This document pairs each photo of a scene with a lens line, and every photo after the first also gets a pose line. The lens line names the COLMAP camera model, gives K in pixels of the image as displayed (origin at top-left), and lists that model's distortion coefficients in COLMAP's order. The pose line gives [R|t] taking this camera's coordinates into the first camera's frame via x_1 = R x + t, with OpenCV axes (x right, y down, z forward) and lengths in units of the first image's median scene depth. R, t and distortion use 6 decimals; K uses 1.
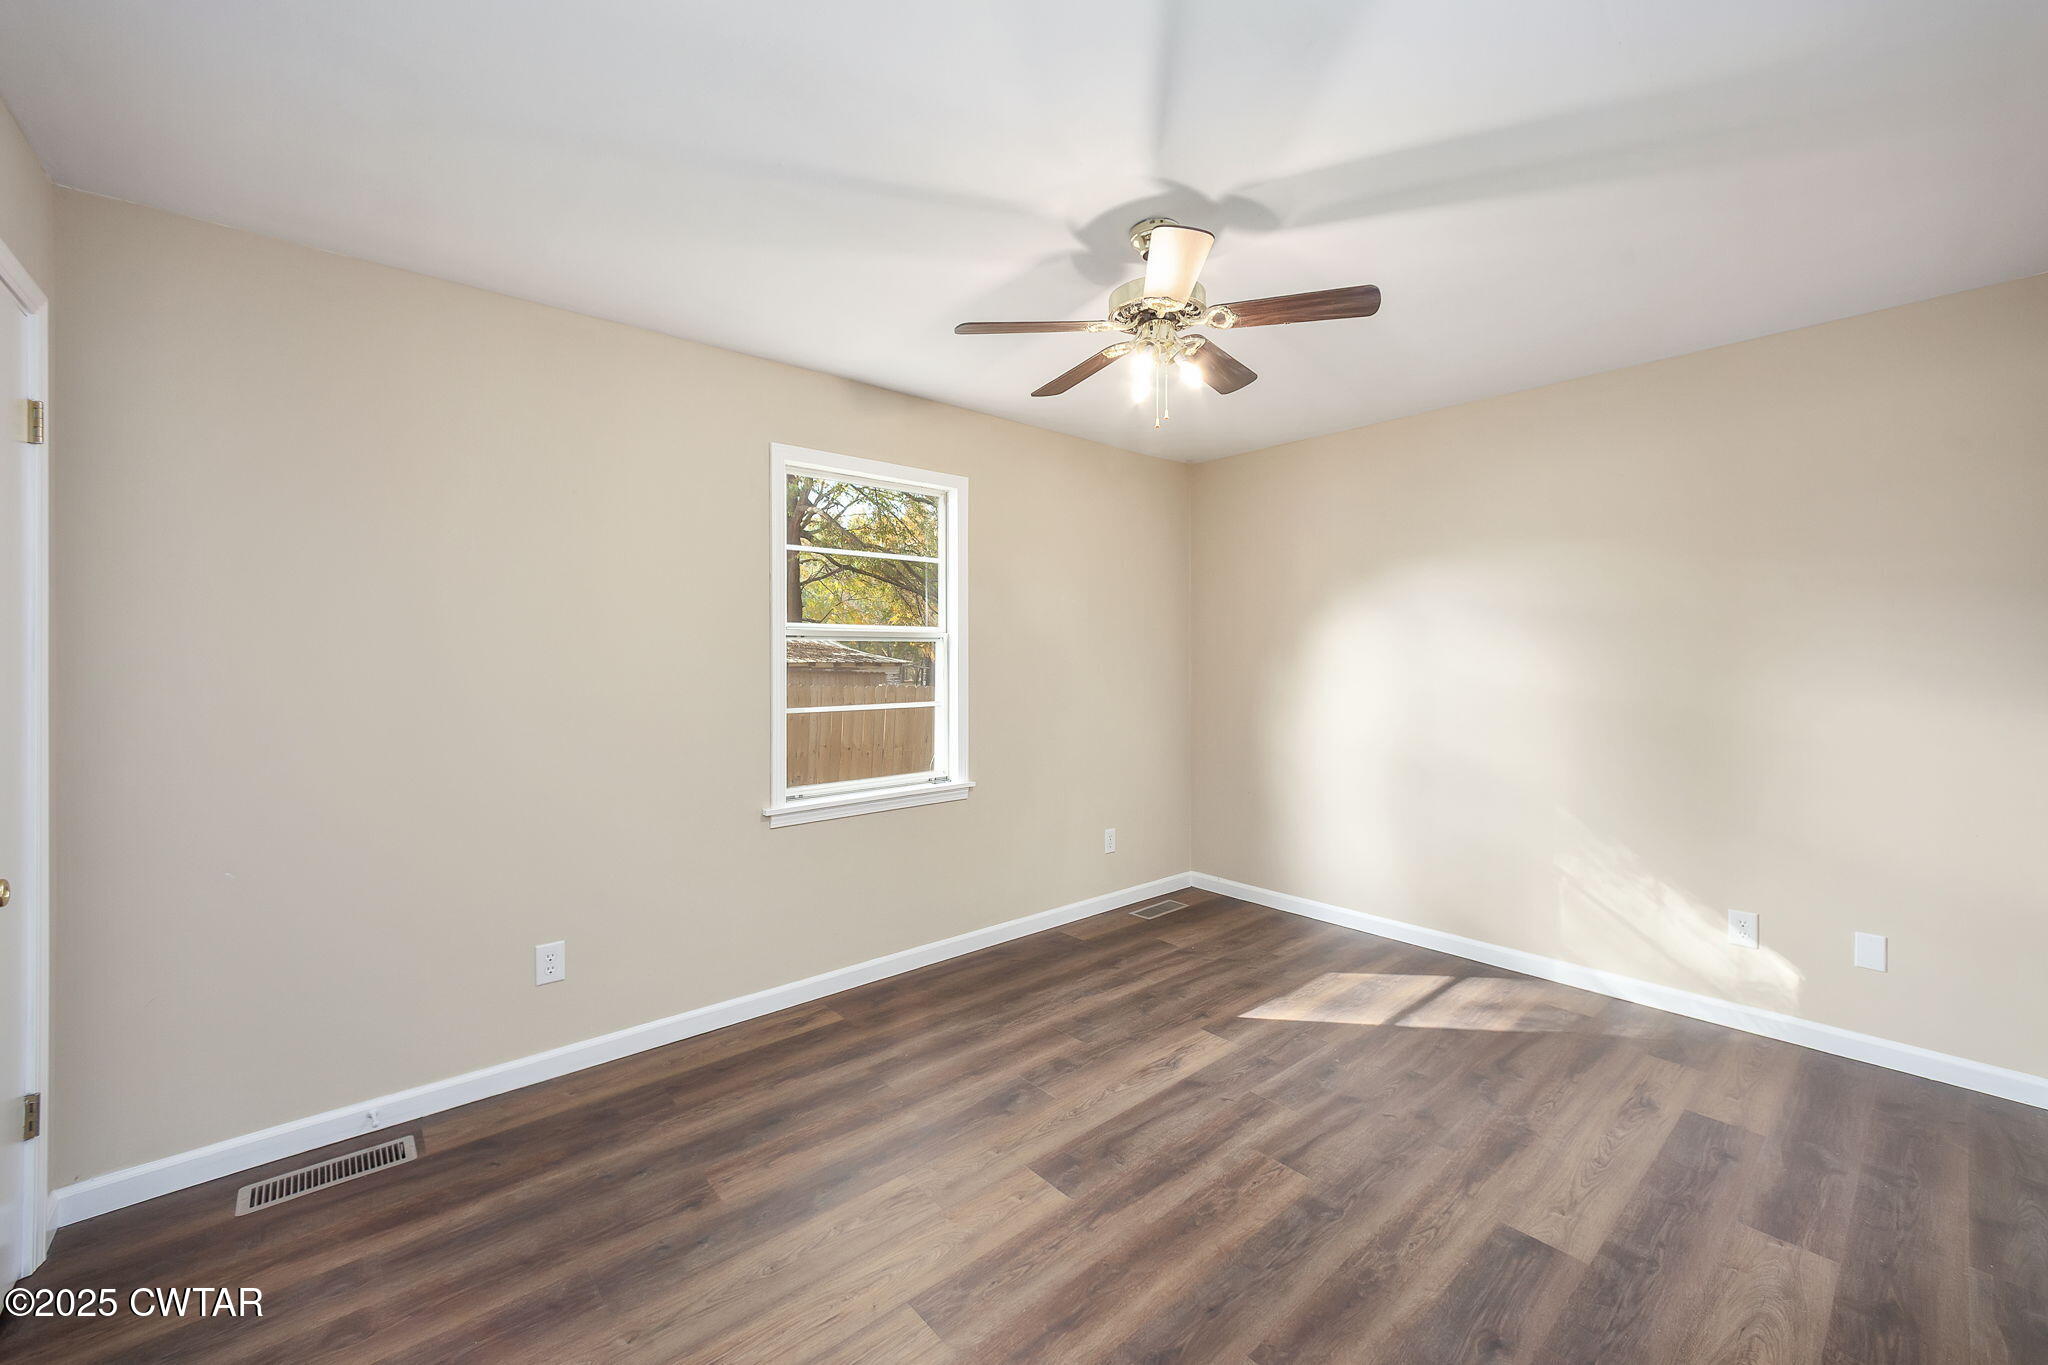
lens RADIAL K [[826.5, 0, 1027.4], [0, 826.5, 665.6], [0, 0, 1]] dist [0.015474, -0.000101]
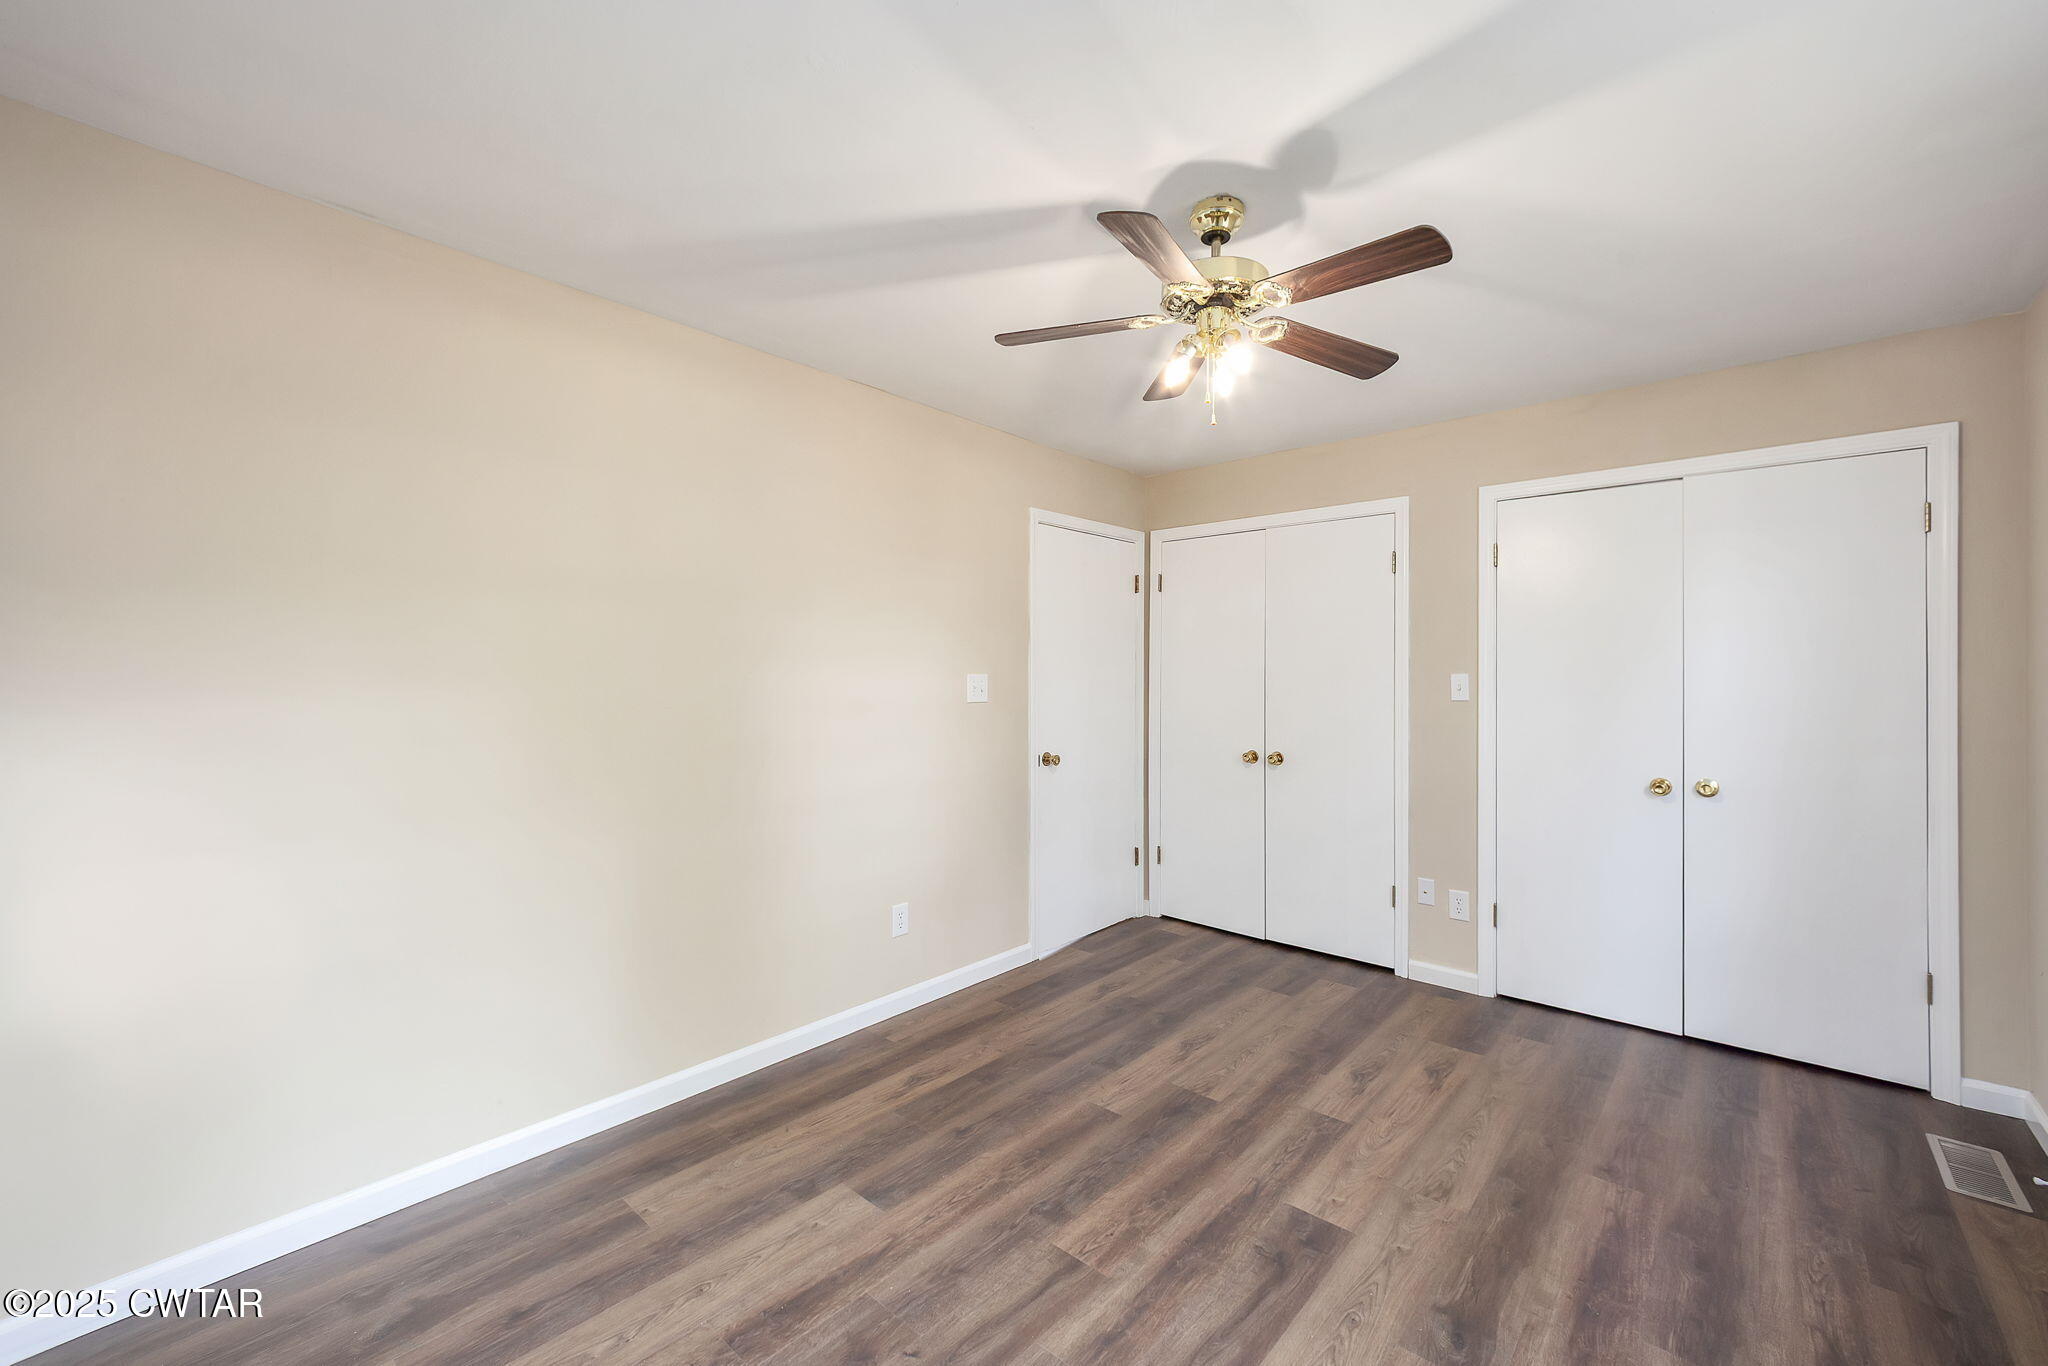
lens RADIAL K [[826.5, 0, 1027.4], [0, 826.5, 666.1], [0, 0, 1]] dist [0.015474, -0.000101]
pose [[-0.991496, -0.005331, -0.130025, 0.479819], [-0.005846, 0.999976, 0.003581, -0.022264], [0.130003, 0.004311, -0.991504, 1.867644]]
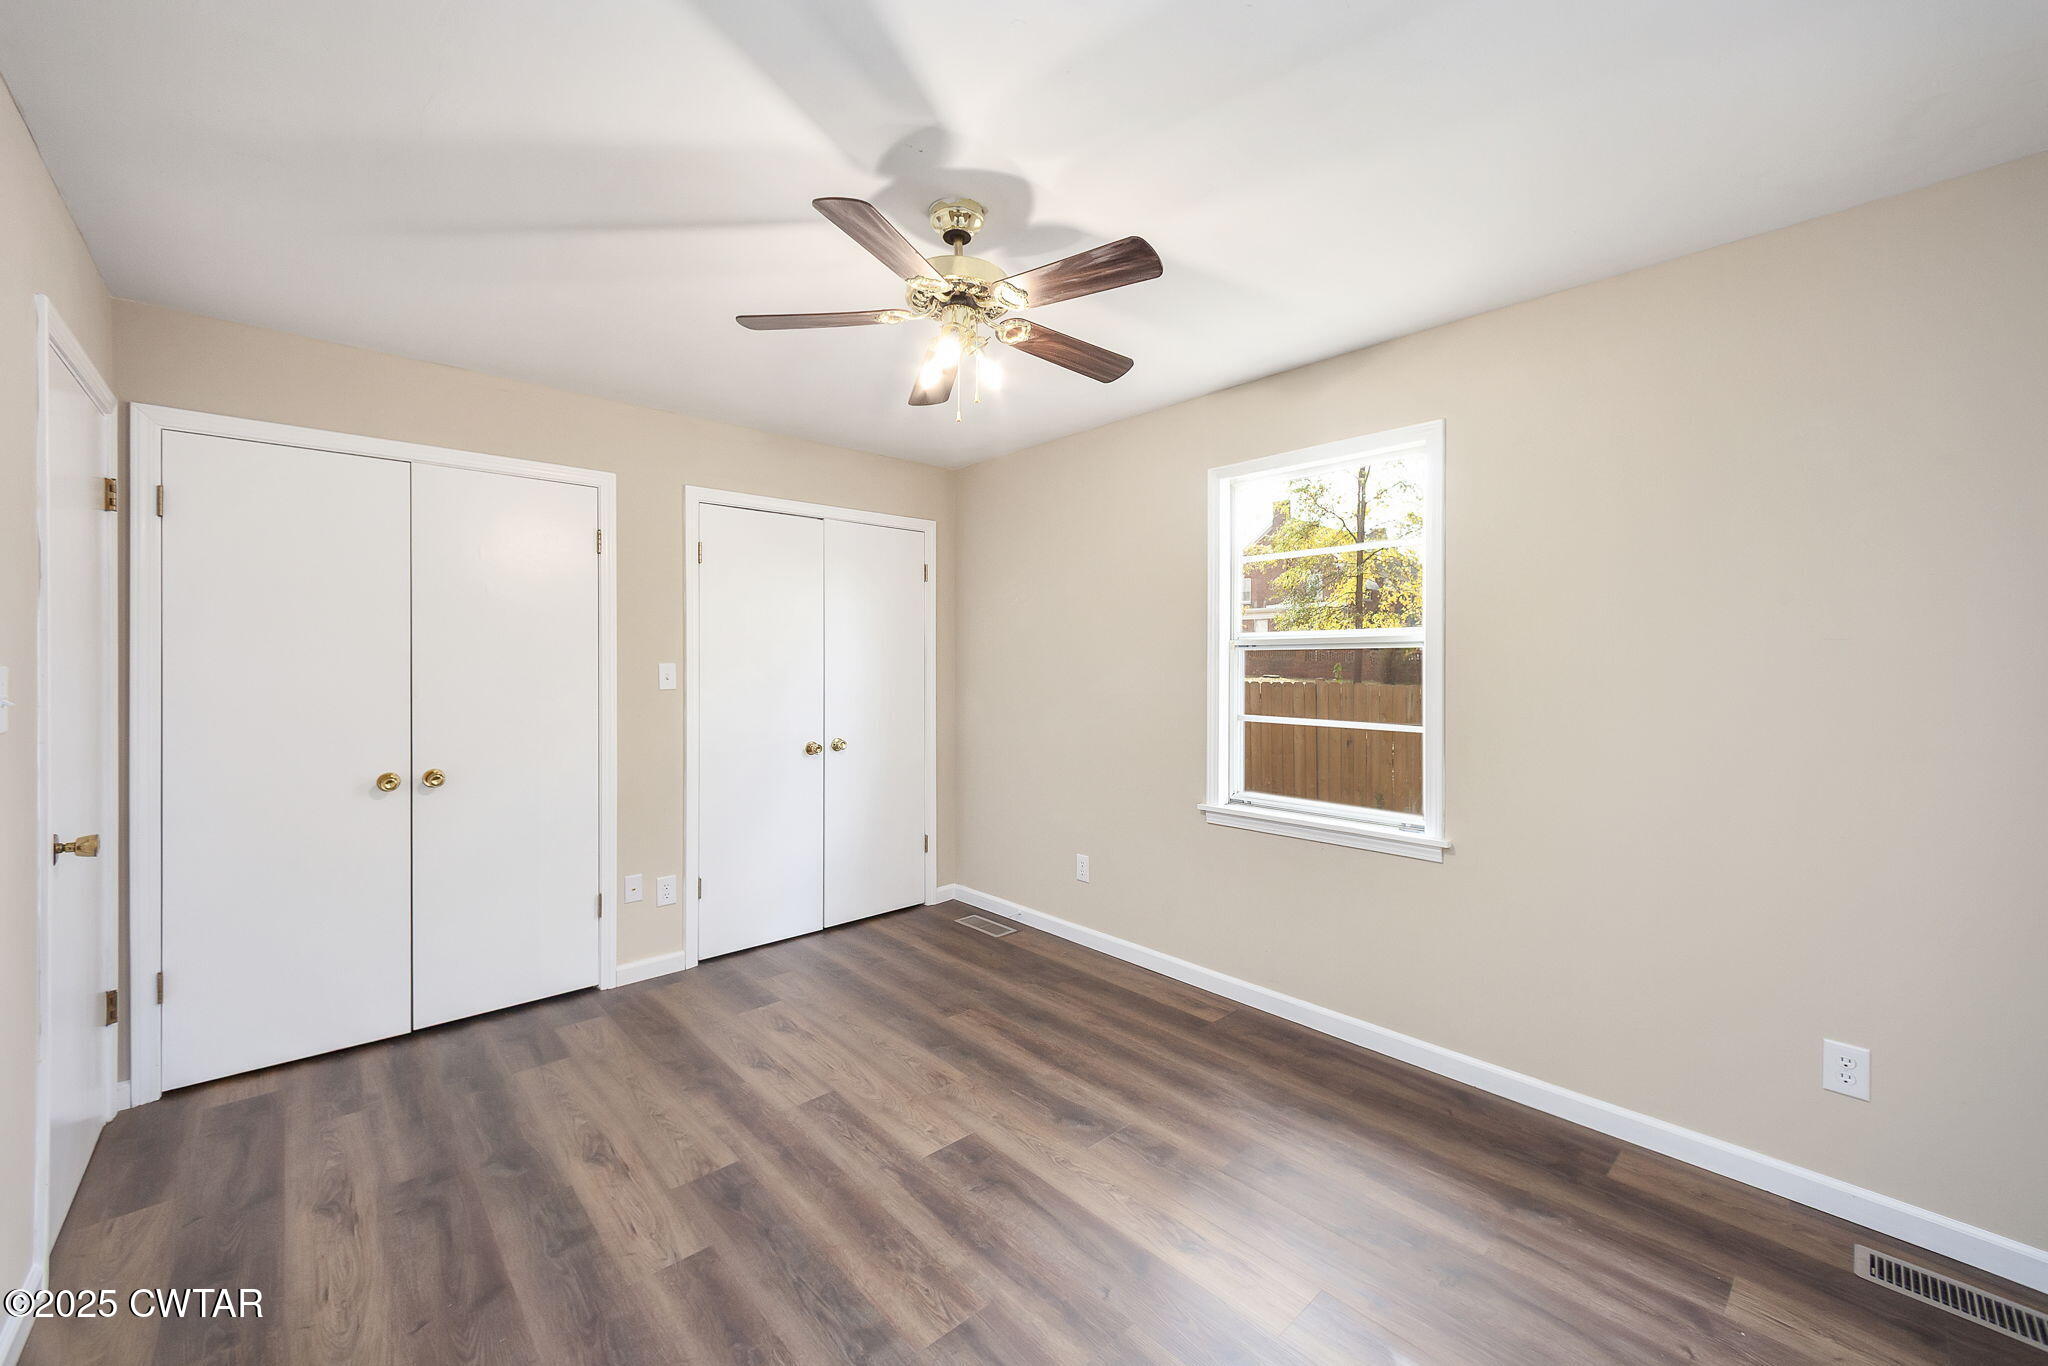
lens RADIAL K [[814.0, 0, 1041.5], [0, 814.0, 670.5], [0, 0, 1]] dist [0.014154, -0.000255]
pose [[0.026318, 0.009318, -0.999610, 1.073266], [-0.011794, 0.999890, 0.009010, -0.015313], [0.999584, 0.011552, 0.026425, 1.059257]]
